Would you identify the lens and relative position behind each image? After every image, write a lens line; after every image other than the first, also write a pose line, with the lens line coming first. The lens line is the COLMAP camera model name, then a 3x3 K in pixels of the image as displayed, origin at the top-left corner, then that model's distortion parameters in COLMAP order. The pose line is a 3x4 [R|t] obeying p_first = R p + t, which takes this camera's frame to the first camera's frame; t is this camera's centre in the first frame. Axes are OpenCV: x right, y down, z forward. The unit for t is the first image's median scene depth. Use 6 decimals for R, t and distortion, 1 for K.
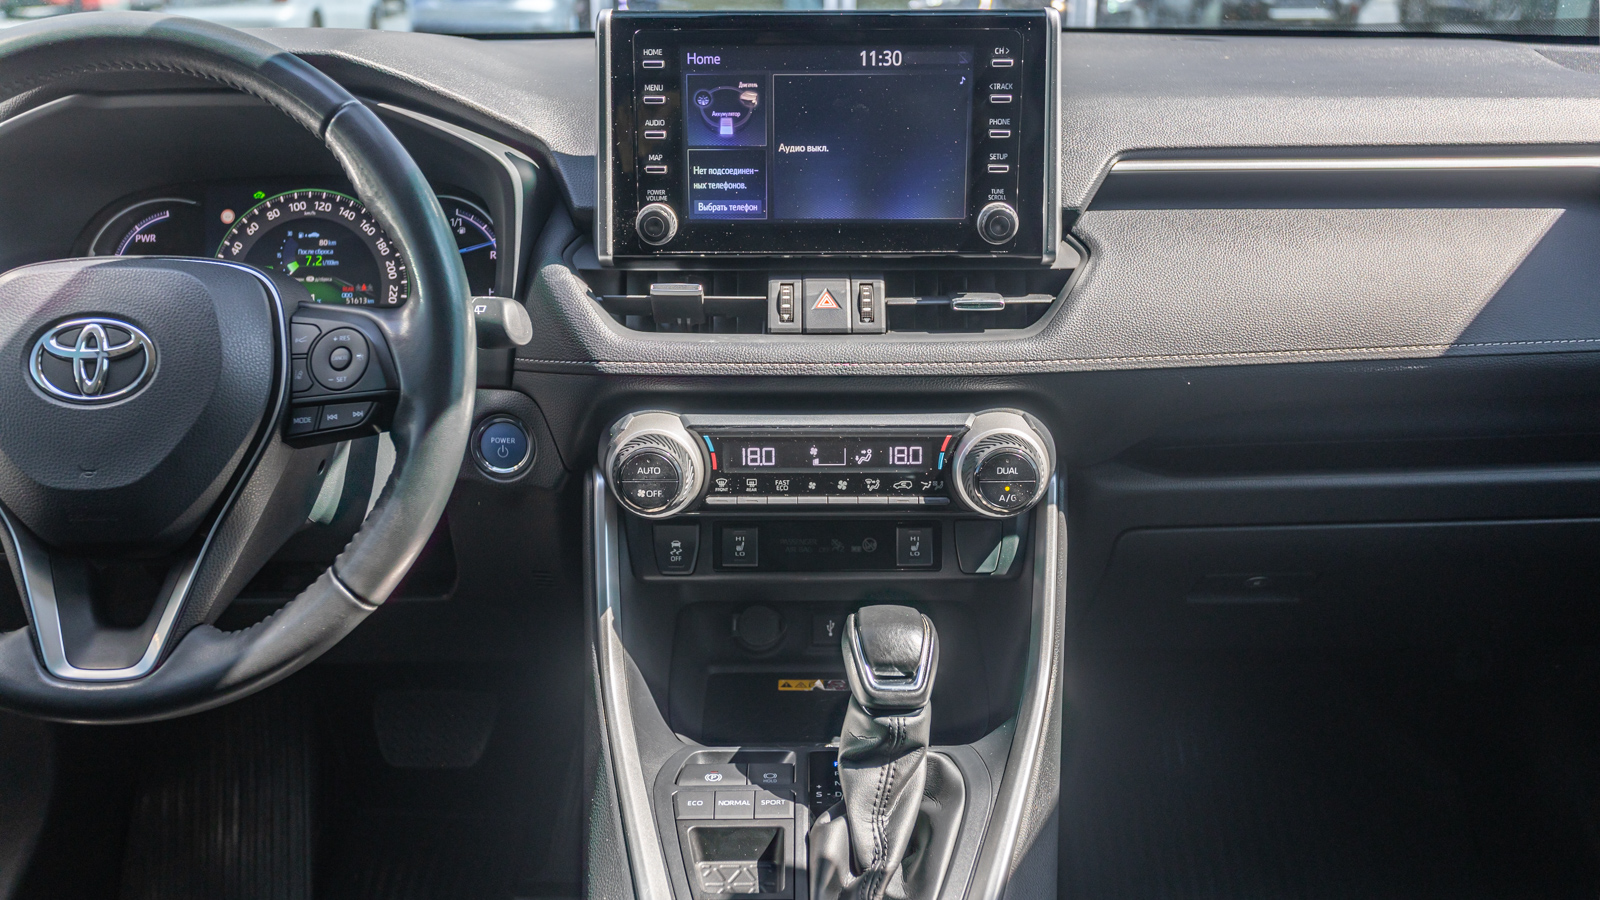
lens RADIAL K [[1492.0, 0, 791.9], [0, 1492.0, 471.4], [0, 0, 1]] dist [0.009592, 0.000000]
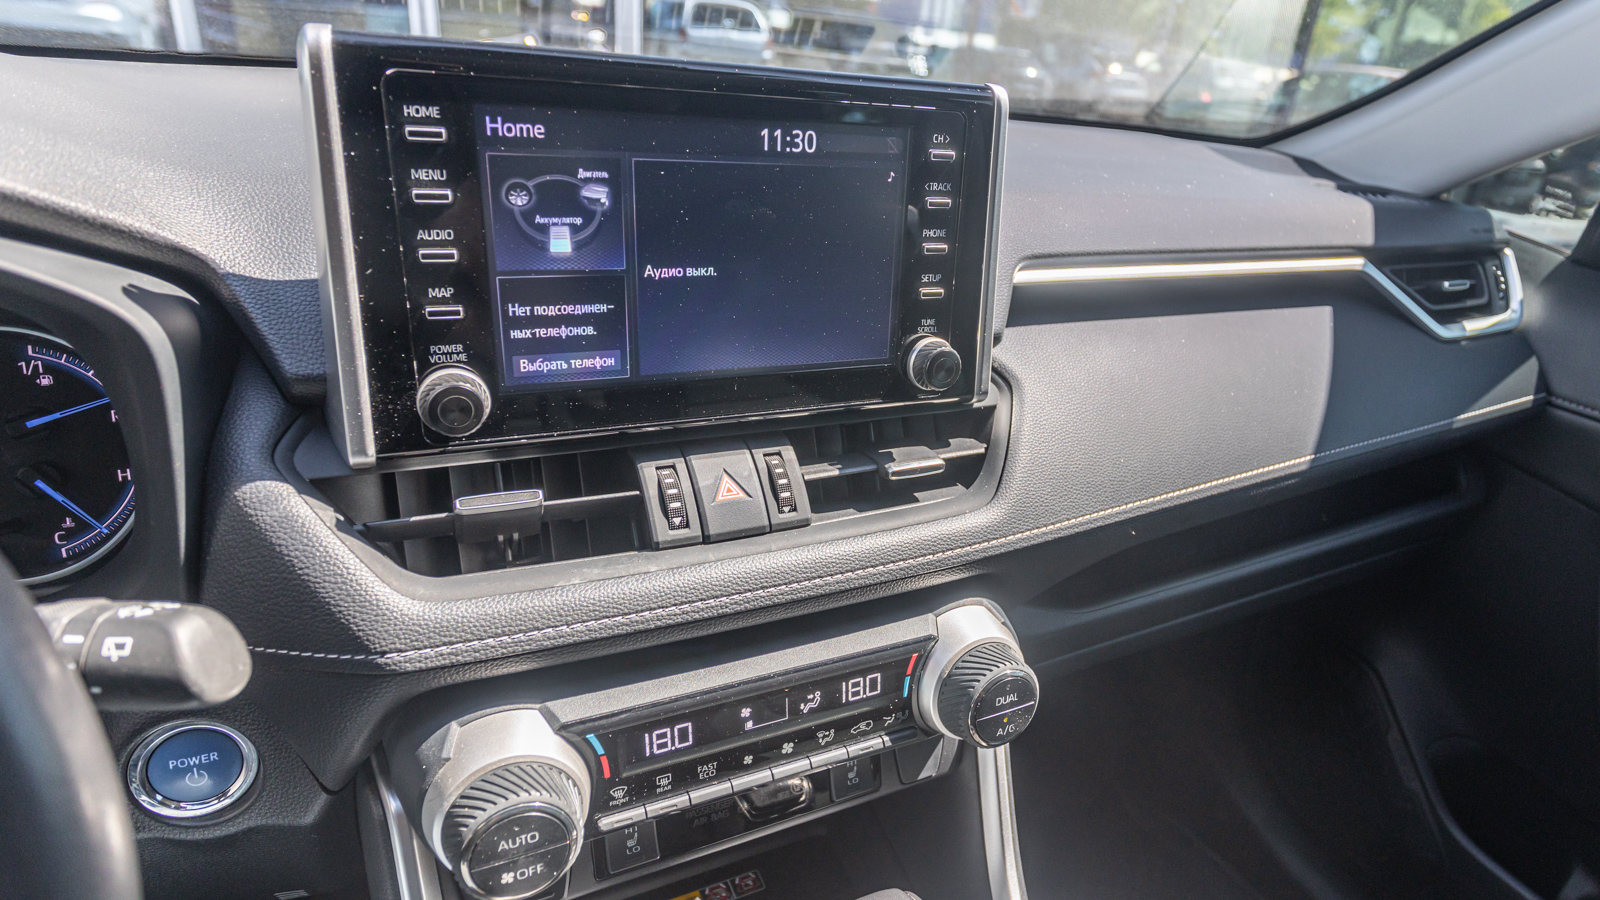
lens RADIAL K [[903.9, 0, 871.3], [0, 903.9, 450.9], [0, 0, 1]] dist [-0.014474, 0.004010]
pose [[0.874538, -0.114603, 0.471221, -0.117487], [0.065017, 0.990611, 0.120257, -0.179151], [-0.480579, -0.074532, 0.873778, 0.596439]]
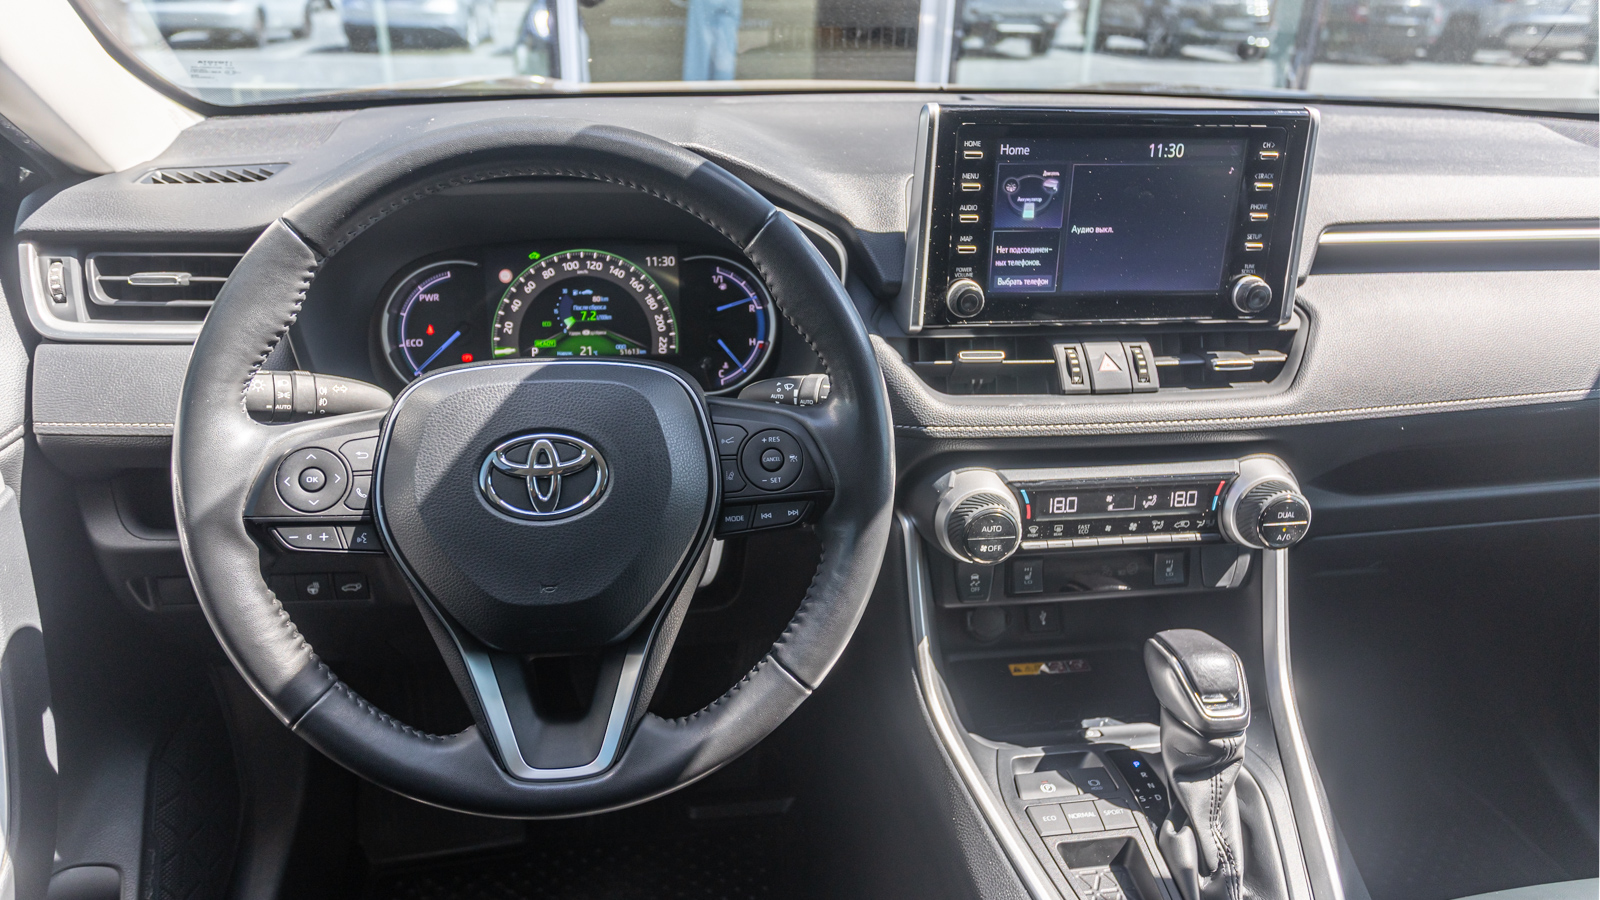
lens RADIAL K [[1069.9, 0, 776.3], [0, 1069.9, 454.1], [0, 0, 1]] dist [-0.002308, 0.000812]
pose [[0.987986, -0.037676, 0.149882, -0.354783], [0.023225, 0.995011, 0.097022, -0.131108], [-0.152789, -0.092375, 0.983932, 0.224660]]
